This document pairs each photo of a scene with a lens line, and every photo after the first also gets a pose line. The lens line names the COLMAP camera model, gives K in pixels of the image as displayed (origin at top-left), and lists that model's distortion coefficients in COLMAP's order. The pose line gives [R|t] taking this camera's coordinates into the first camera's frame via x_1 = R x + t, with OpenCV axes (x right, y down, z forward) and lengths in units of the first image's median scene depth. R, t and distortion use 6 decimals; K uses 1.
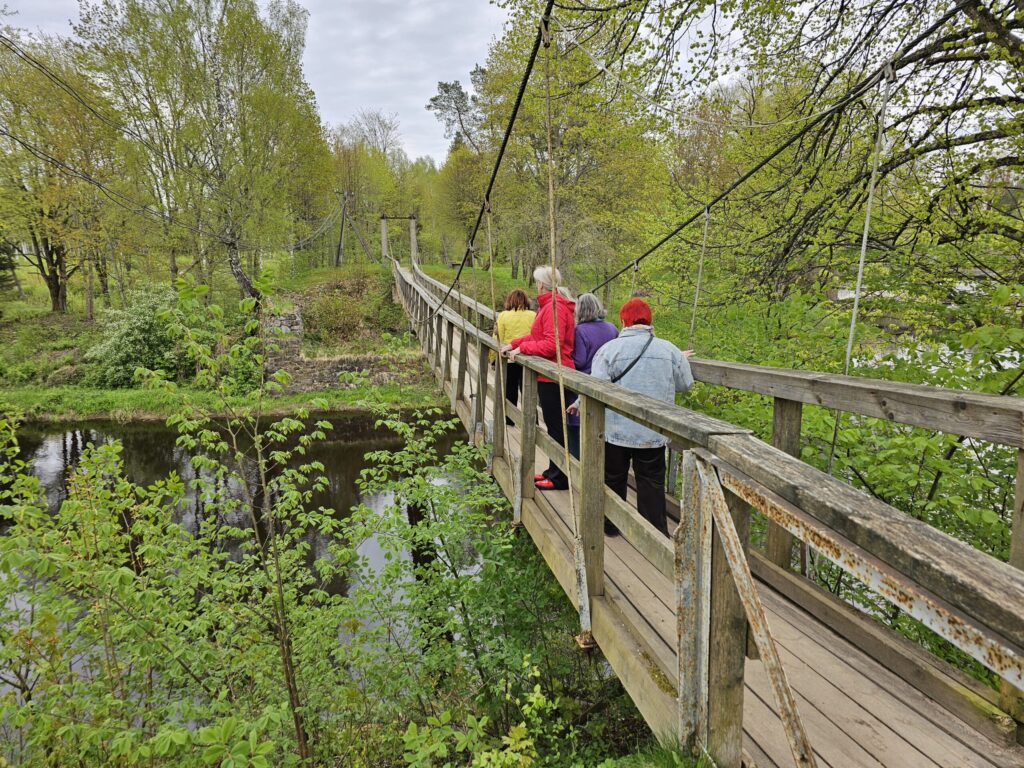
lens RADIAL K [[696.1, 0, 515.9], [0, 696.1, 385.9], [0, 0, 1]] dist [0.071658, -0.052616]
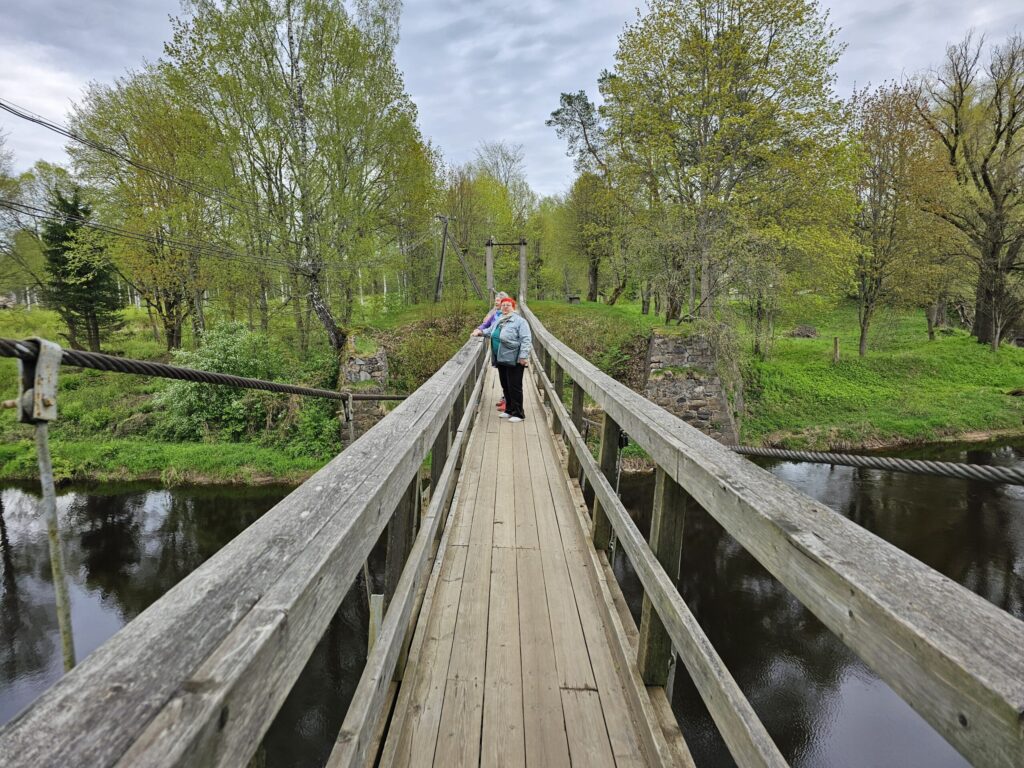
lens RADIAL K [[696.1, 0, 515.9], [0, 696.1, 385.9], [0, 0, 1]] dist [0.071658, -0.052616]
pose [[0.983302, 0.014659, -0.181390, -0.001724], [-0.025491, 0.998018, -0.057529, -0.024348], [0.180187, 0.061192, 0.981727, 0.208657]]
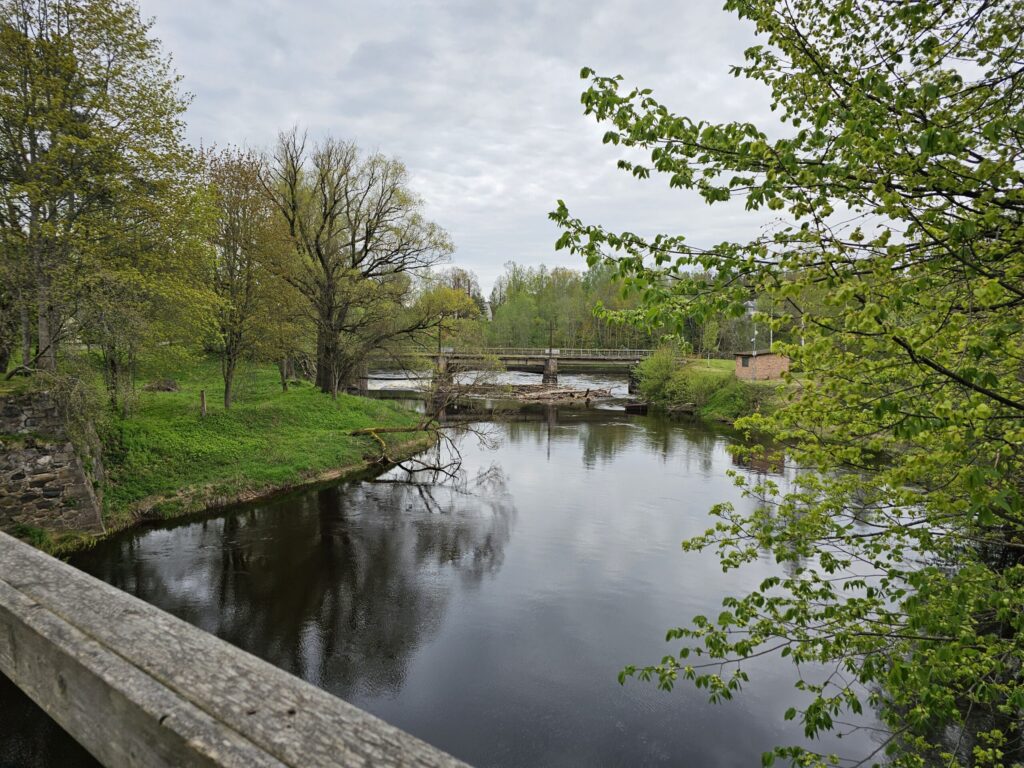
lens RADIAL K [[696.1, 0, 515.9], [0, 696.1, 385.9], [0, 0, 1]] dist [0.071658, -0.052616]
pose [[0.782952, -0.021647, 0.621706, -0.007064], [0.103948, 0.989896, -0.096441, -0.035256], [-0.613336, 0.140134, 0.777291, 0.281817]]
